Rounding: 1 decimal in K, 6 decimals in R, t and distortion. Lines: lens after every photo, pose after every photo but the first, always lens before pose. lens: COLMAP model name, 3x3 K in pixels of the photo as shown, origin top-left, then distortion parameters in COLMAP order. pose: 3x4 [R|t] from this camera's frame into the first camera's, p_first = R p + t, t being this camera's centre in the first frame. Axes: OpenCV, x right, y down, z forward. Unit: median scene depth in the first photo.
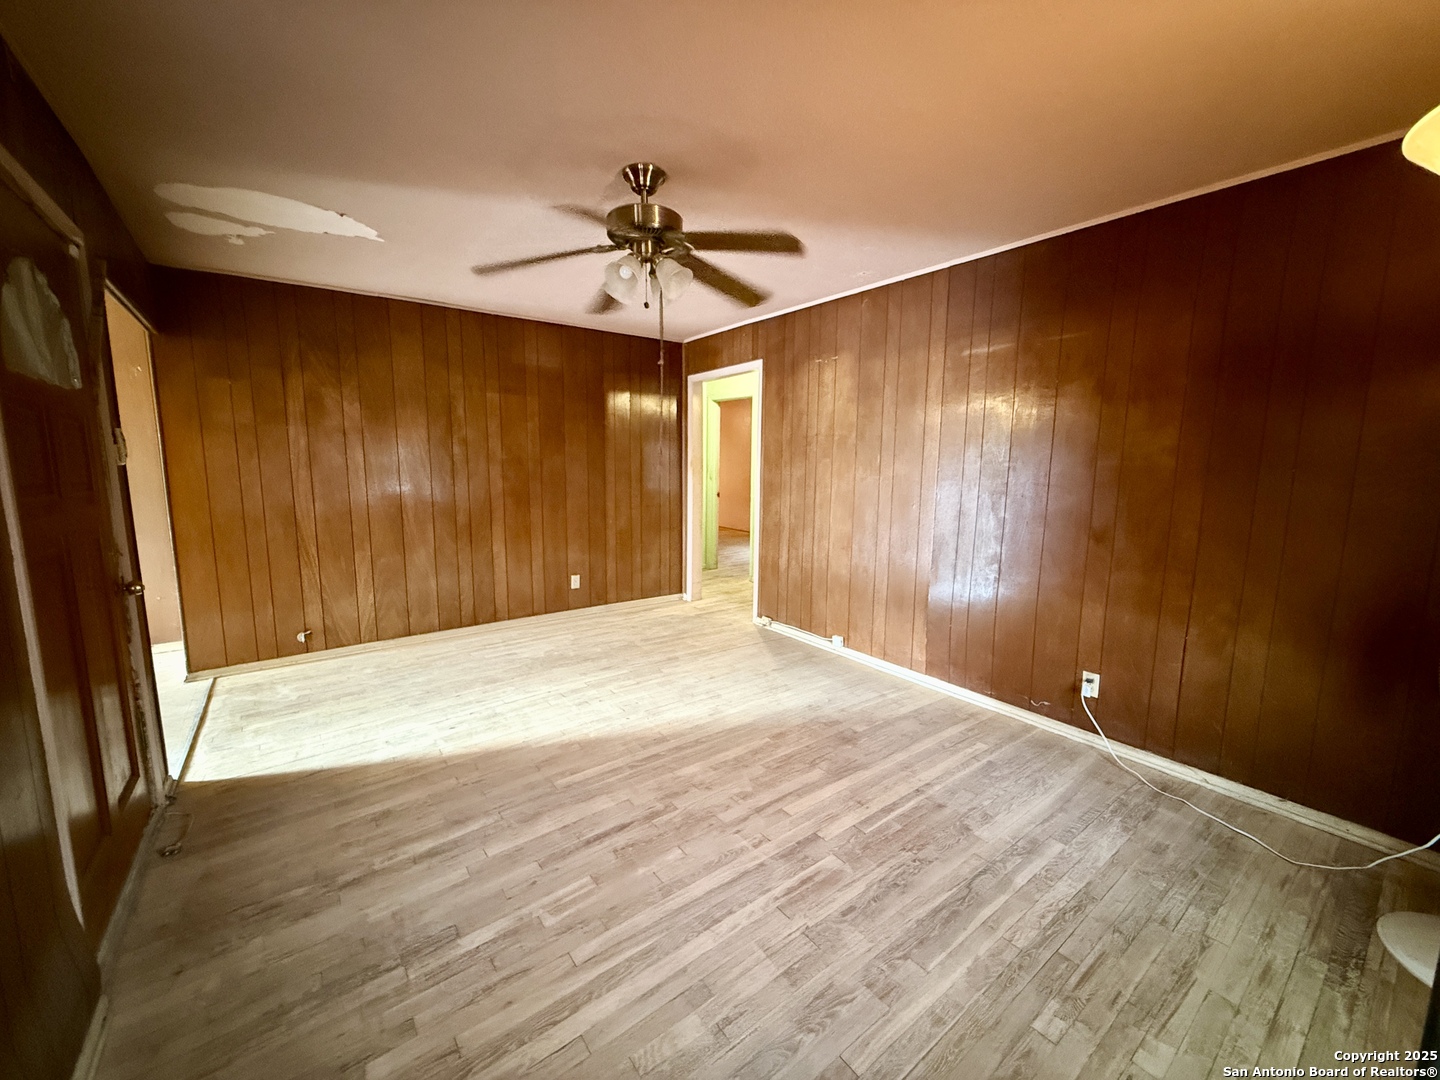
lens RADIAL K [[569.3, 0, 721.8], [0, 569.3, 538.0], [0, 0, 1]] dist [-0.000782, -0.000052]
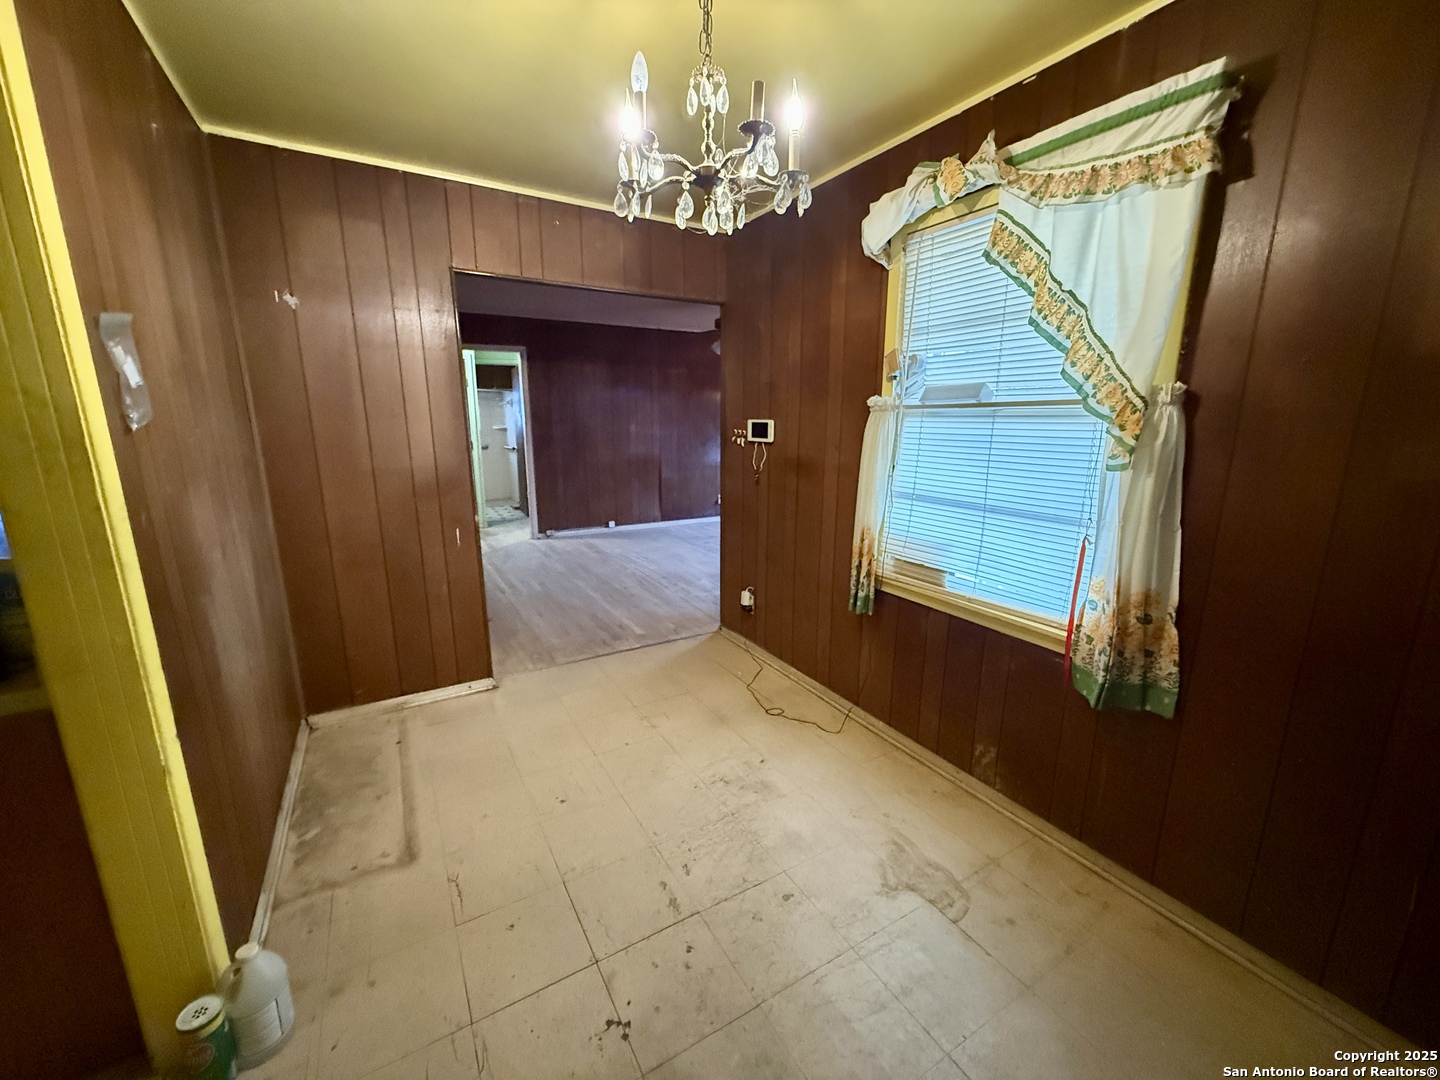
lens RADIAL K [[569.3, 0, 721.8], [0, 569.3, 538.0], [0, 0, 1]] dist [-0.000782, -0.000052]
pose [[0.108113, -0.219324, 0.969644, -1.572555], [0.136618, 0.969384, 0.204033, -0.095220], [-0.984707, 0.110412, 0.134767, 0.470832]]
